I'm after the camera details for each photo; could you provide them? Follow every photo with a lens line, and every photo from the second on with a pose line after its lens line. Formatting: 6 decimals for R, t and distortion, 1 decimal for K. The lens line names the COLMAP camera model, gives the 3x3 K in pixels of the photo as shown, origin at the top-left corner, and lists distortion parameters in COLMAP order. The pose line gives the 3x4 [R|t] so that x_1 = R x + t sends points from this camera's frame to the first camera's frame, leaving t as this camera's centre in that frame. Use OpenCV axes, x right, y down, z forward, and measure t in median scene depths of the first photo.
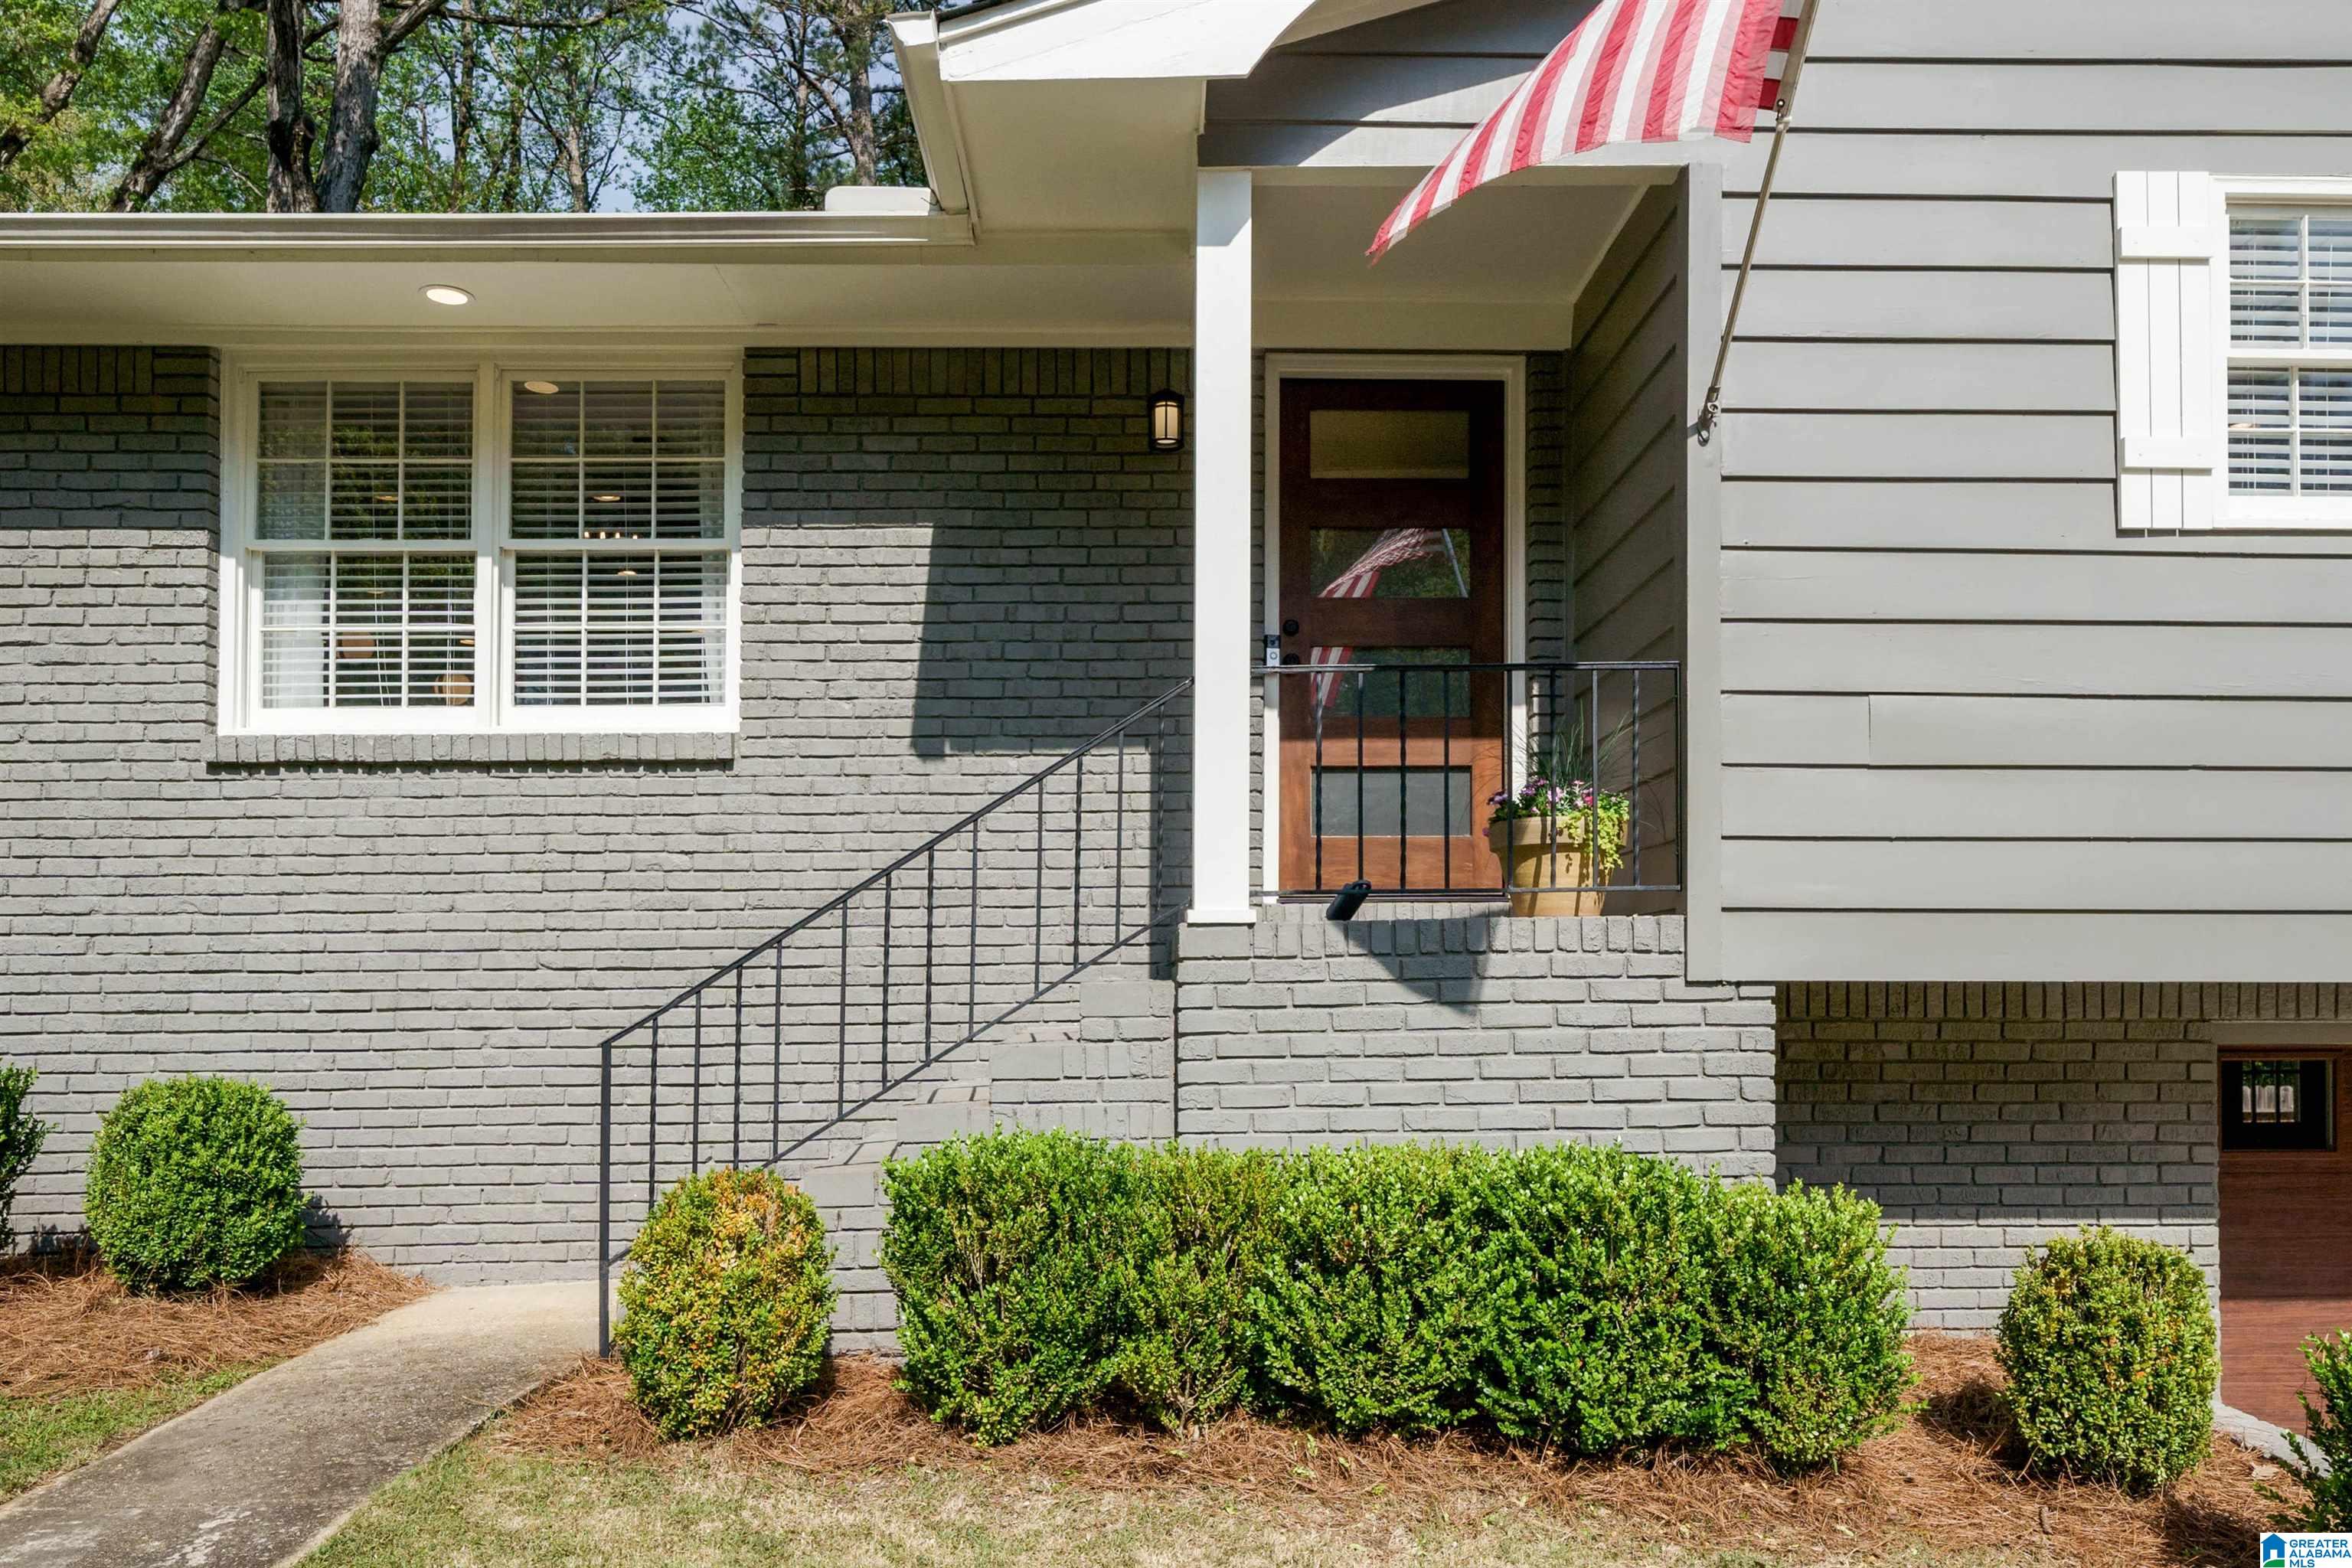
lens RADIAL K [[690.7, 0, 1176.0], [0, 690.7, 784.0], [0, 0, 1]] dist [-0.000261, 0.000045]
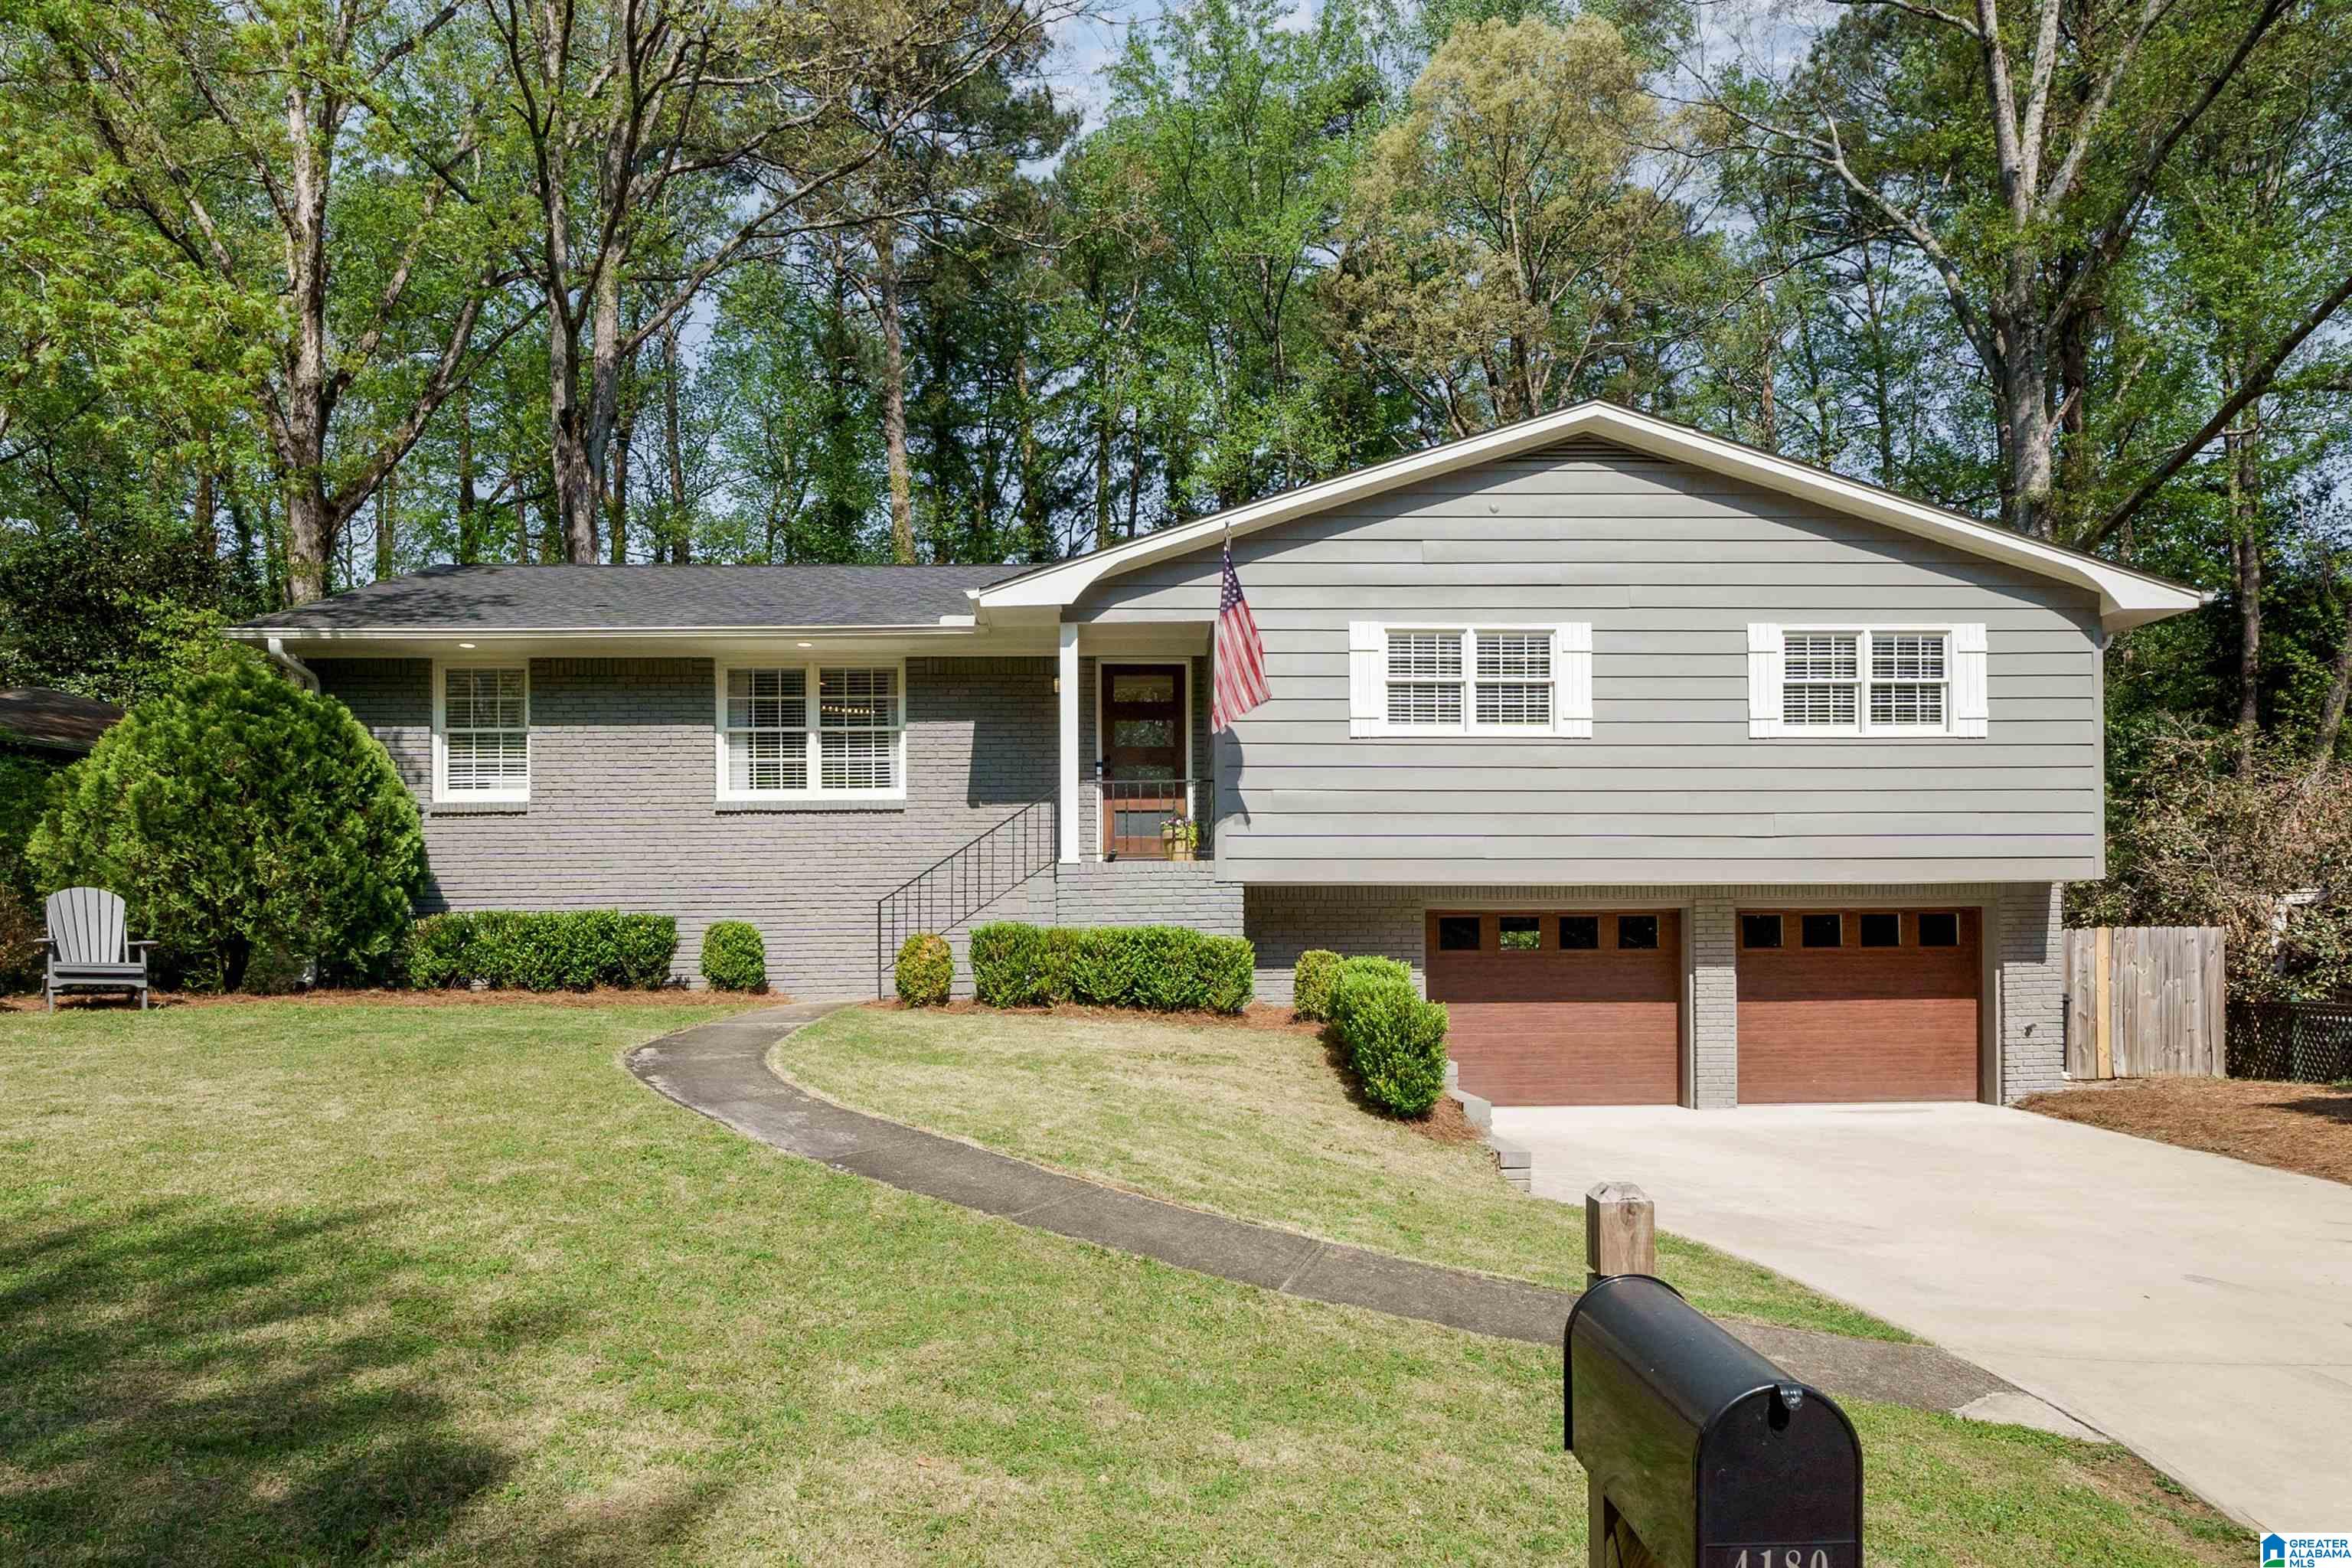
lens RADIAL K [[1246.1, 0, 1176.0], [0, 1246.1, 784.0], [0, 0, 1]] dist [-0.001120, -0.000250]
pose [[0.994490, -0.007404, -0.104569, 0.934745], [0.008474, 0.999916, 0.009787, -0.172933], [0.104488, -0.010619, 0.994469, -3.758307]]
